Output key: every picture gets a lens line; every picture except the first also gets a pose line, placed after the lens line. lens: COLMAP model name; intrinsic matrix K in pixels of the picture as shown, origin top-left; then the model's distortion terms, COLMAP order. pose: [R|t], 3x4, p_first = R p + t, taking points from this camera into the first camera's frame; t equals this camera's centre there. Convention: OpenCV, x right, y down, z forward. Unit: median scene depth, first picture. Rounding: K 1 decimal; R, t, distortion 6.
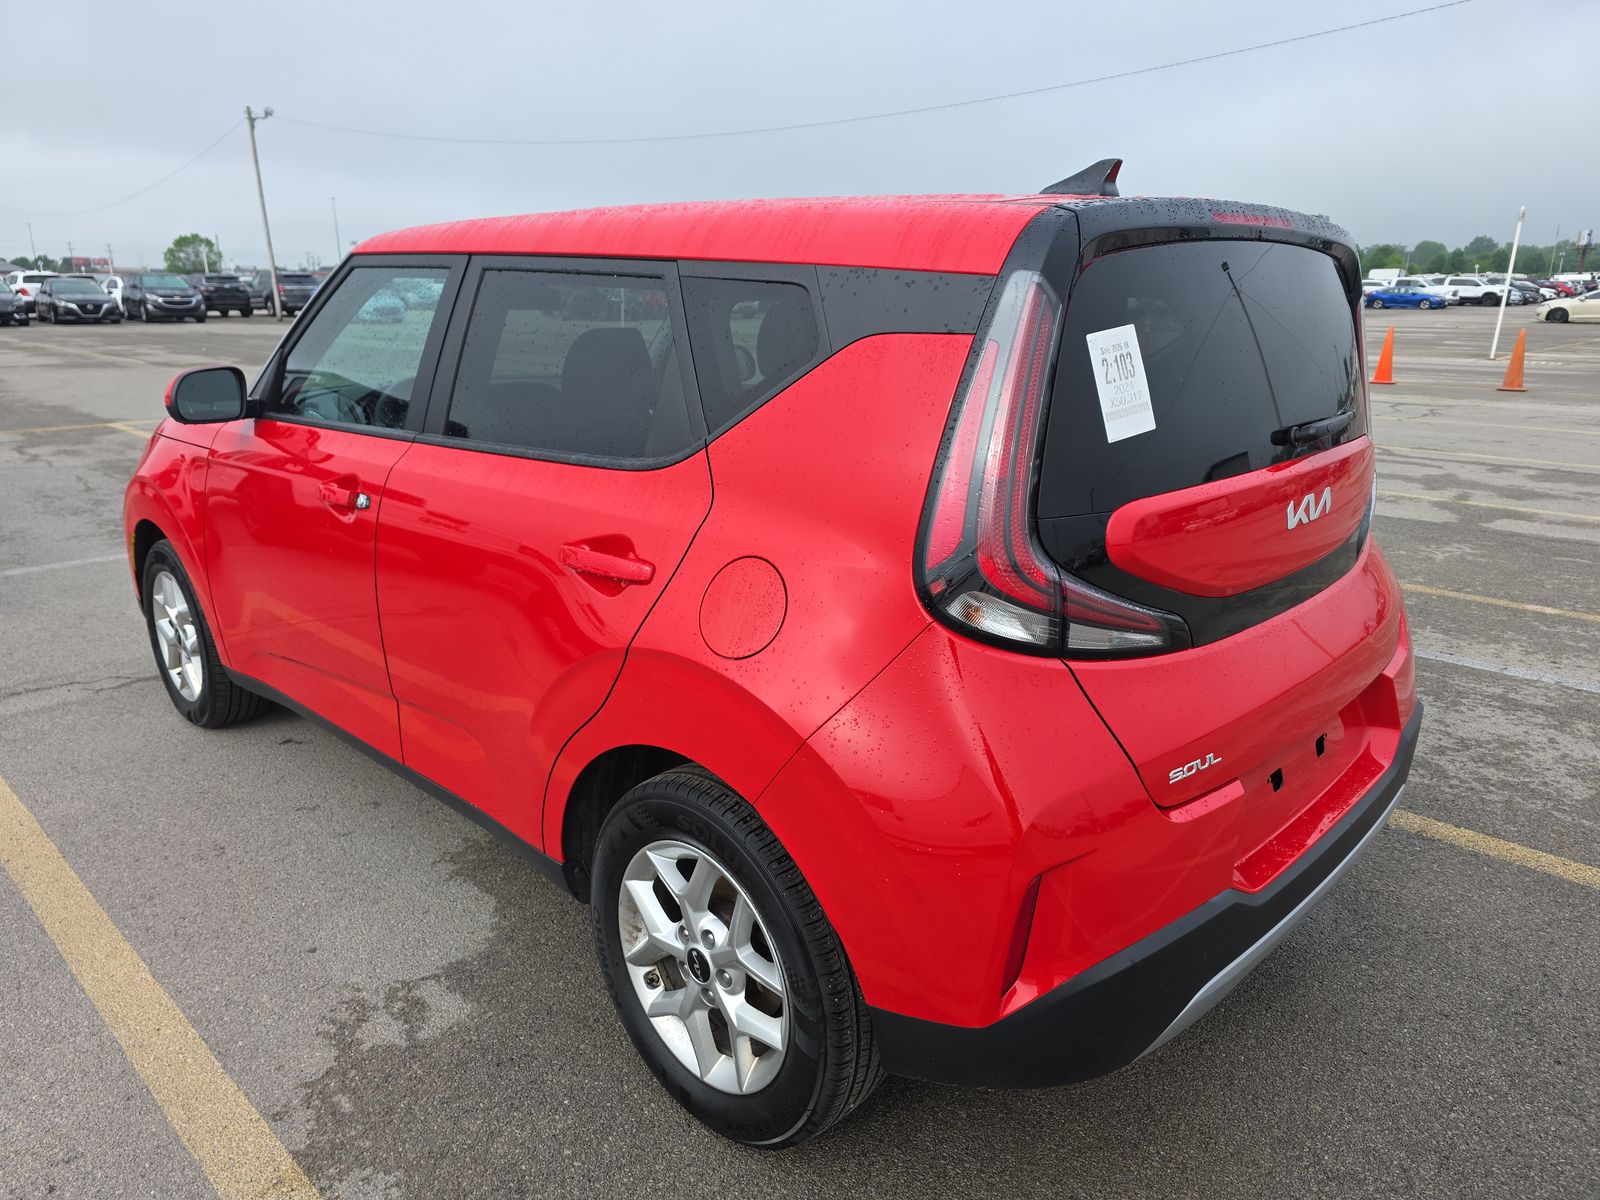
lens RADIAL K [[1161.5, 0, 800.0], [0, 1161.5, 600.0], [0, 0, 1]] dist [0.001484, -0.002306]
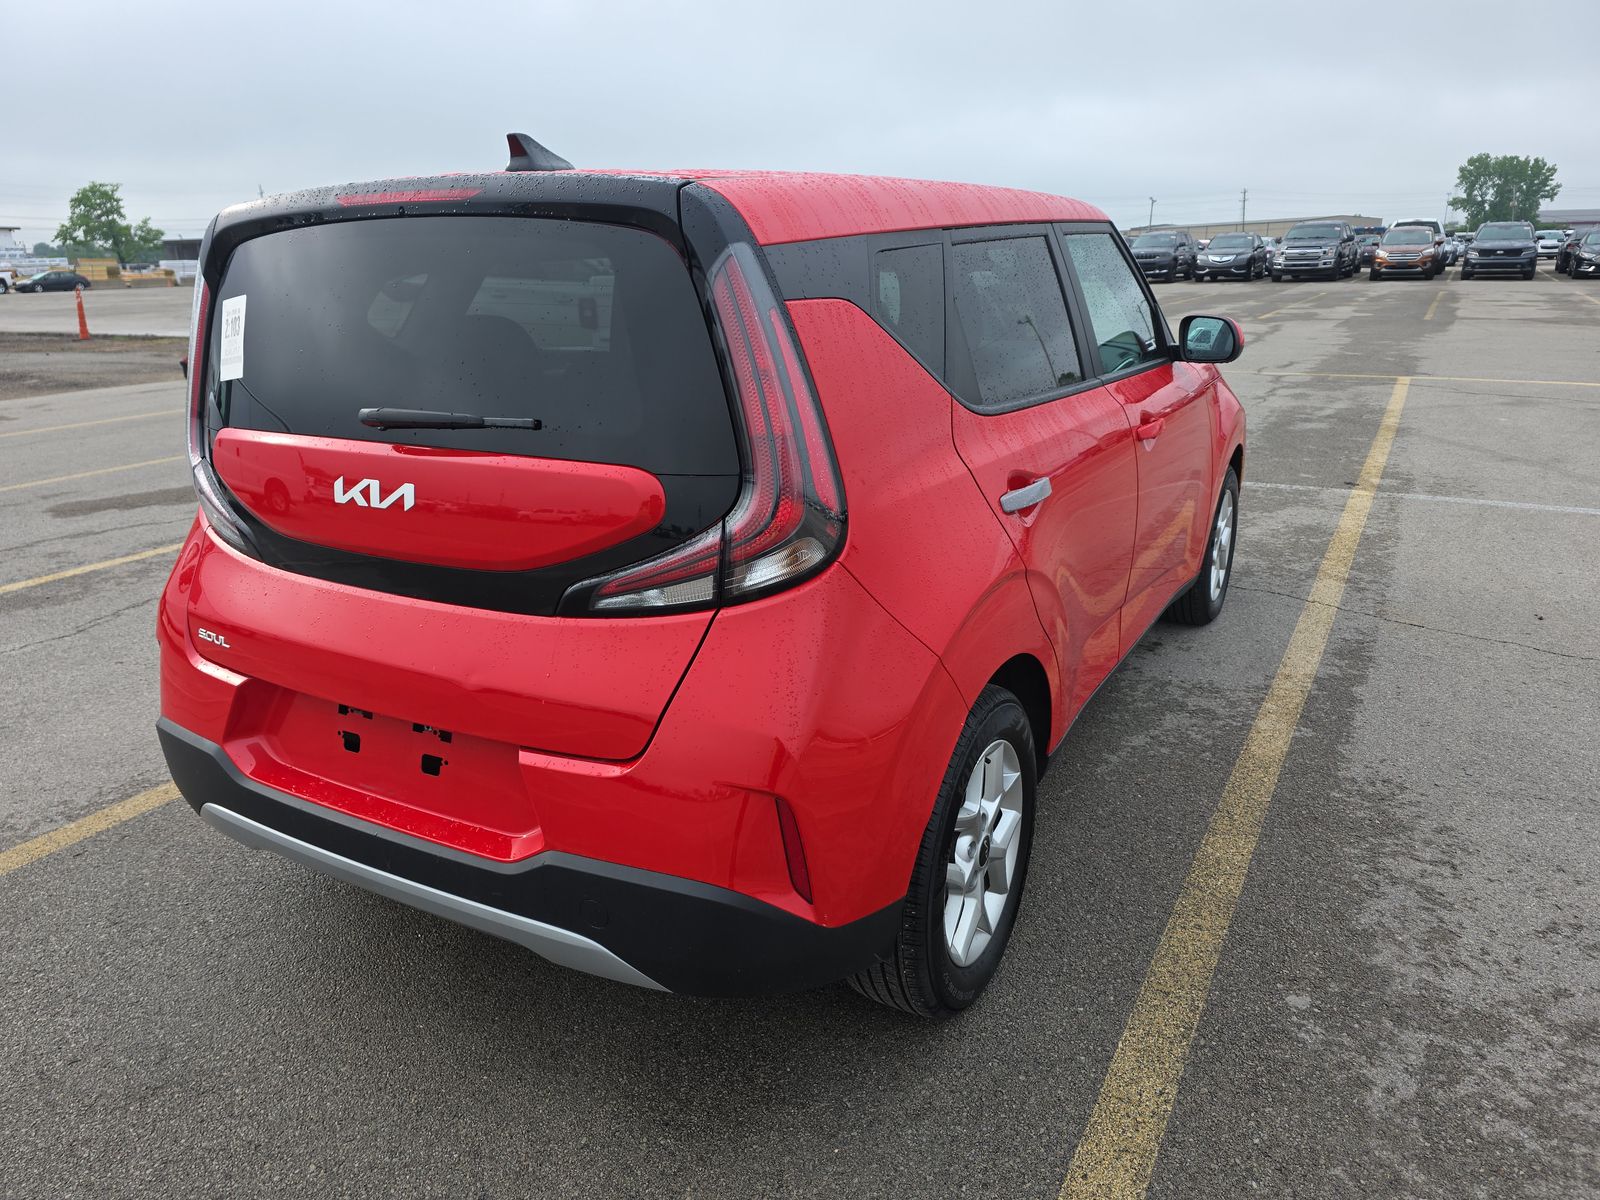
lens RADIAL K [[1161.5, 0, 800.0], [0, 1161.5, 600.0], [0, 0, 1]] dist [0.001484, -0.002306]
pose [[0.276841, 0.298107, -0.913505, 1.741511], [-0.245335, 0.941082, 0.232757, -0.370724], [0.929069, 0.159678, 0.333666, 1.197505]]
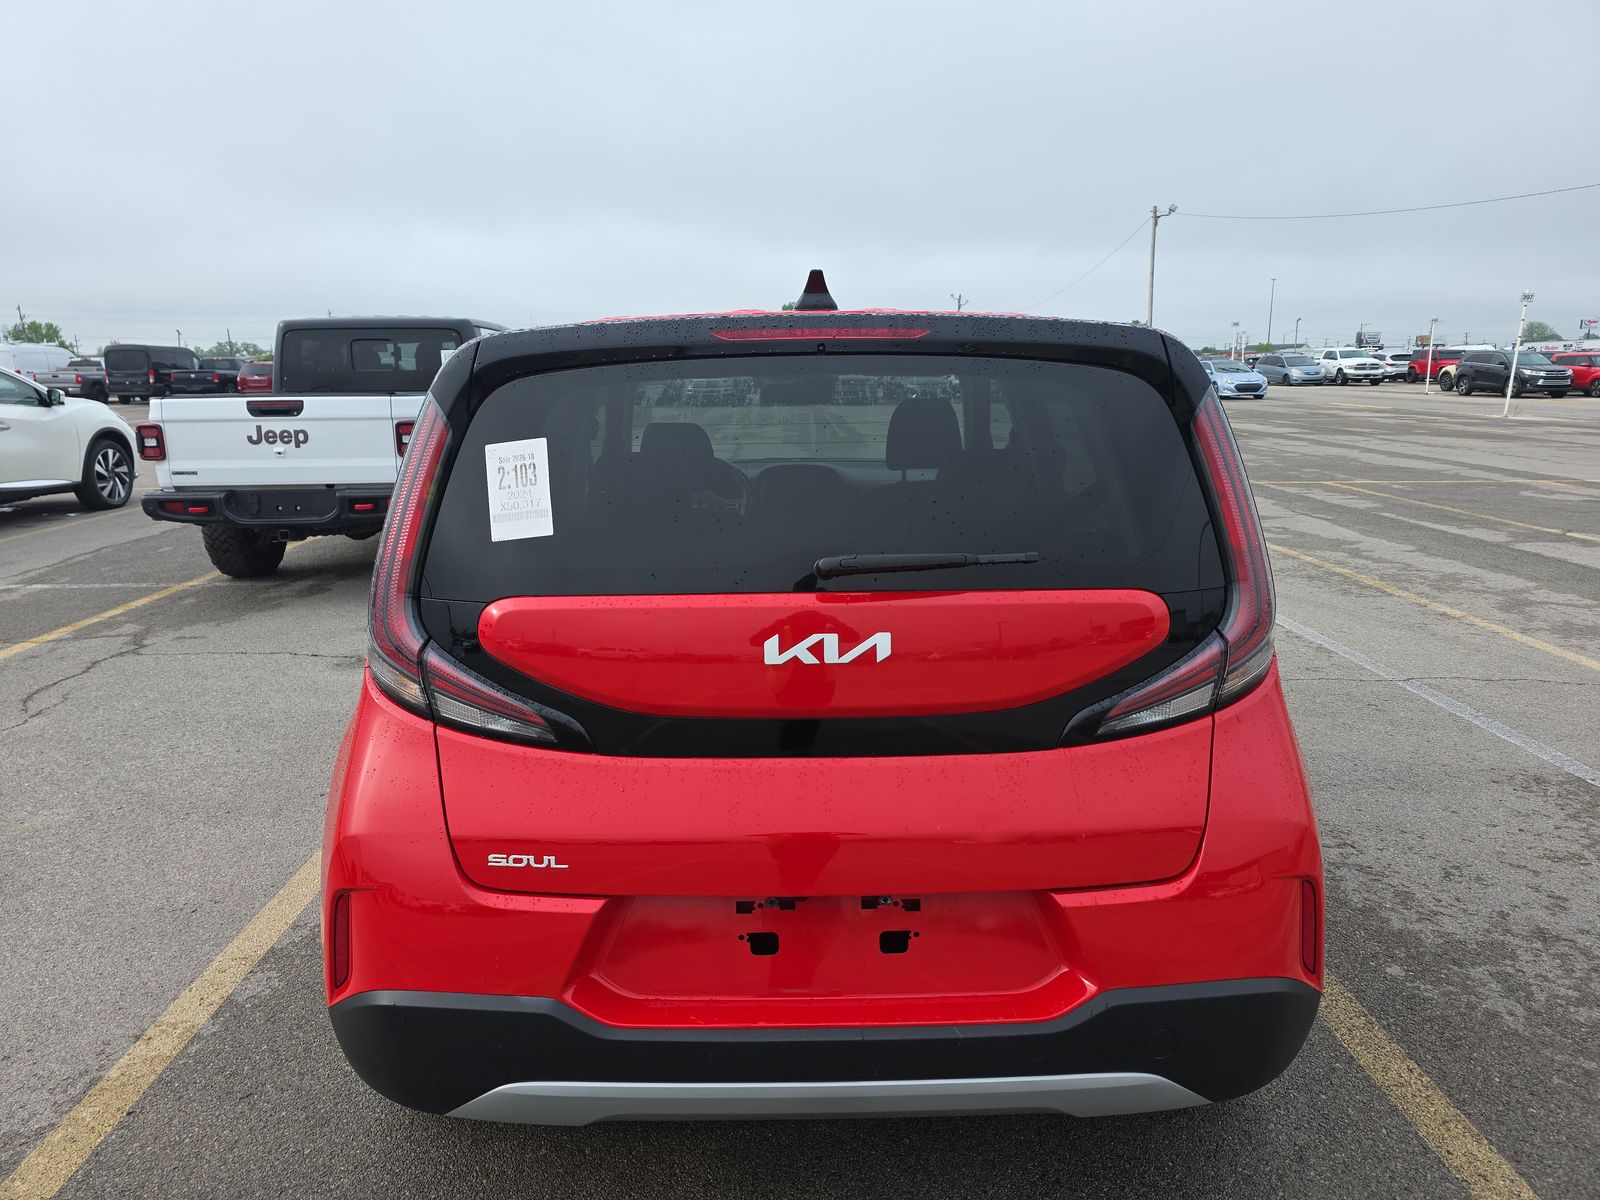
lens RADIAL K [[1107.2, 0, 793.3], [0, 1107.2, 563.0], [0, 0, 1]] dist [0.044183, -0.066482]
pose [[0.729820, 0.132951, -0.670587, 1.170439], [-0.189685, 0.981774, -0.011792, -0.154188], [0.656797, 0.135807, 0.741737, 0.395812]]
